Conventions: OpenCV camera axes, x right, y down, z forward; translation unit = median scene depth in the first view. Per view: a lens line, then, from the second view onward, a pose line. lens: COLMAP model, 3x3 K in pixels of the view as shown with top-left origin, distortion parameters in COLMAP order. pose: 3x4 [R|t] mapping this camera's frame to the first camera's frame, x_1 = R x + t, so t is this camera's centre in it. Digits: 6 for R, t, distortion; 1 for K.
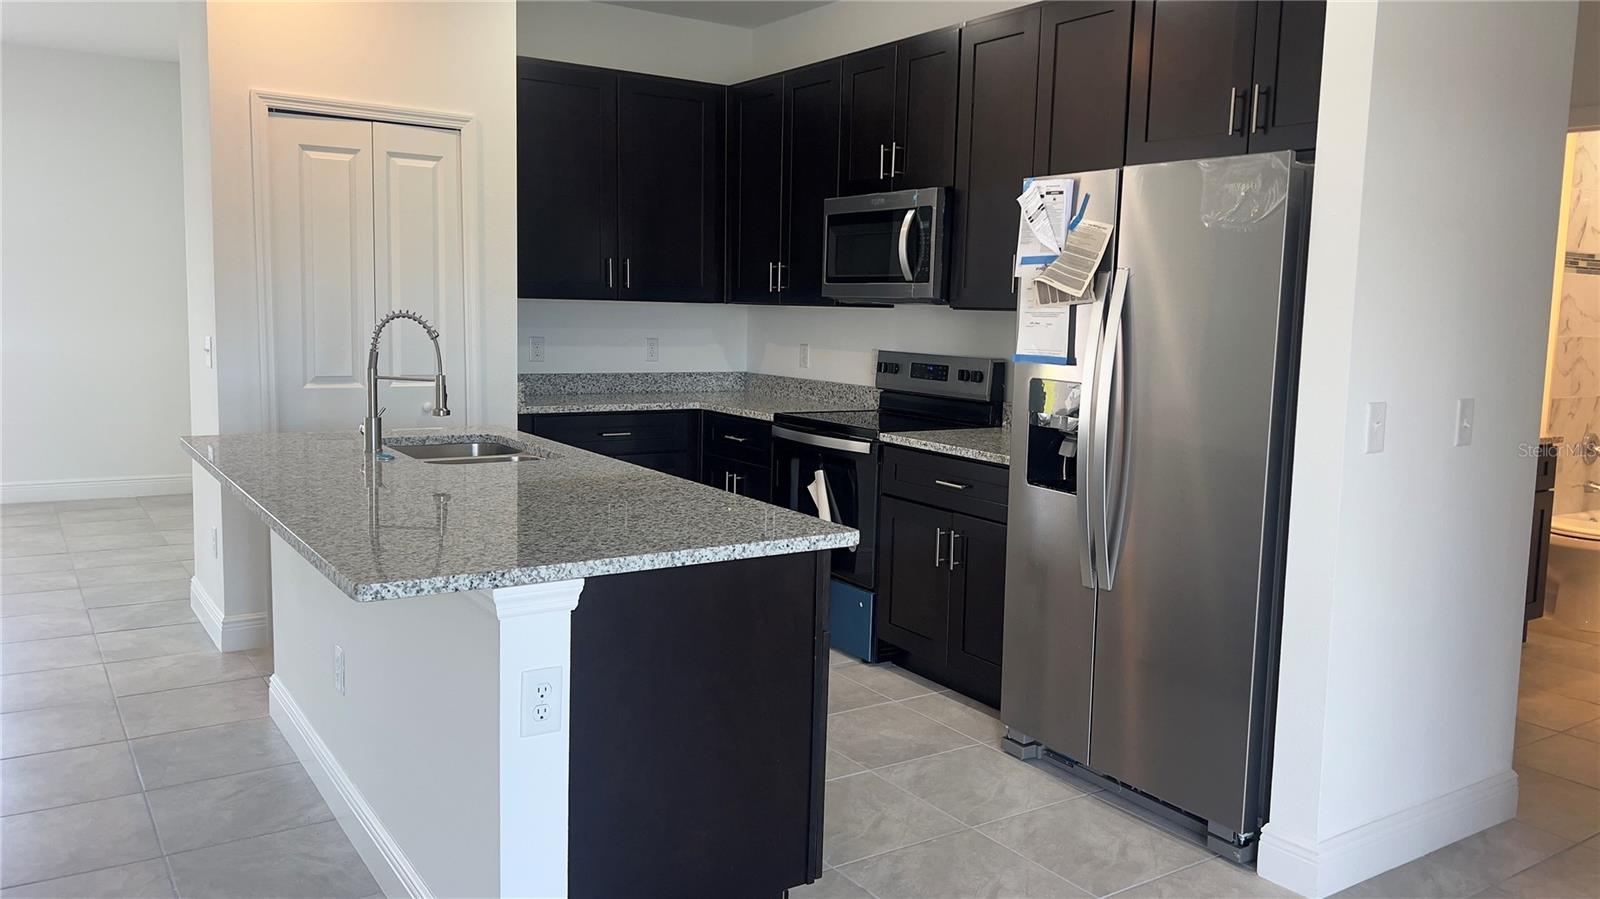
lens RADIAL K [[1196.0, 0, 817.3], [0, 1196.0, 438.0], [0, 0, 1]] dist [0.054806, -0.060561]
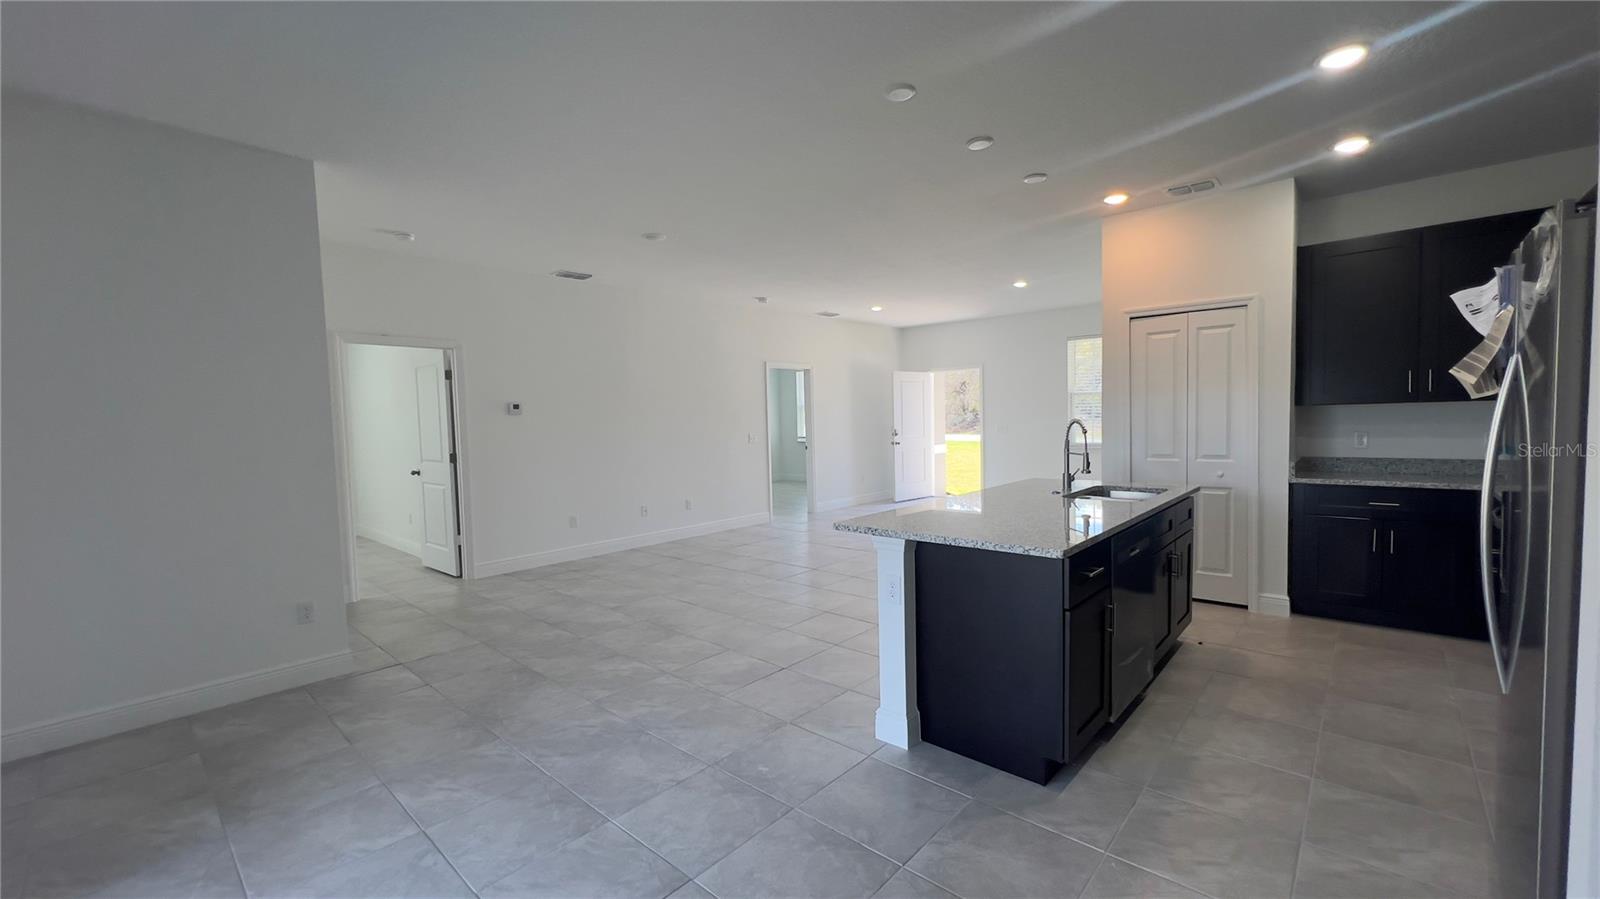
lens RADIAL K [[637.8, 0, 803.3], [0, 637.8, 457.9], [0, 0, 1]] dist [-0.002491, 0.000291]
pose [[0.234881, 0.029178, -0.971586, 0.422710], [-0.074702, 0.997135, 0.011887, -0.016220], [0.969149, 0.069787, 0.236388, 0.240977]]
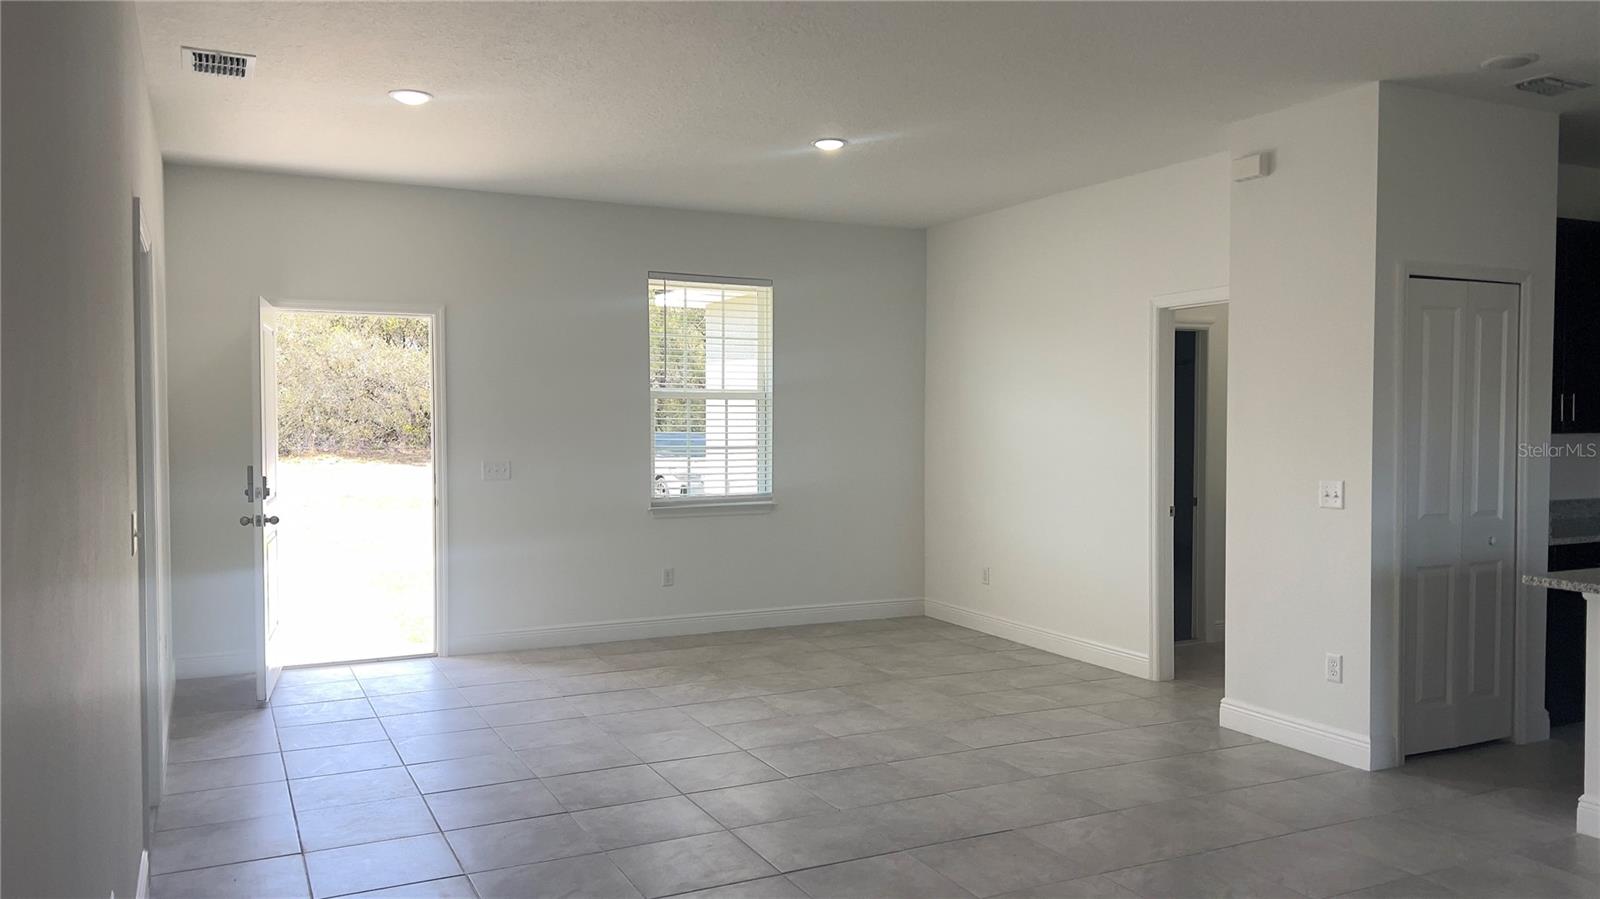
lens RADIAL K [[1196.0, 0, 805.7], [0, 1196.0, 461.1], [0, 0, 1]] dist [0.054806, -0.060561]
pose [[0.990057, -0.021031, -0.139088, -0.820647], [0.010760, 0.997186, -0.074192, -0.024021], [0.140257, 0.071958, 0.987497, -0.157343]]
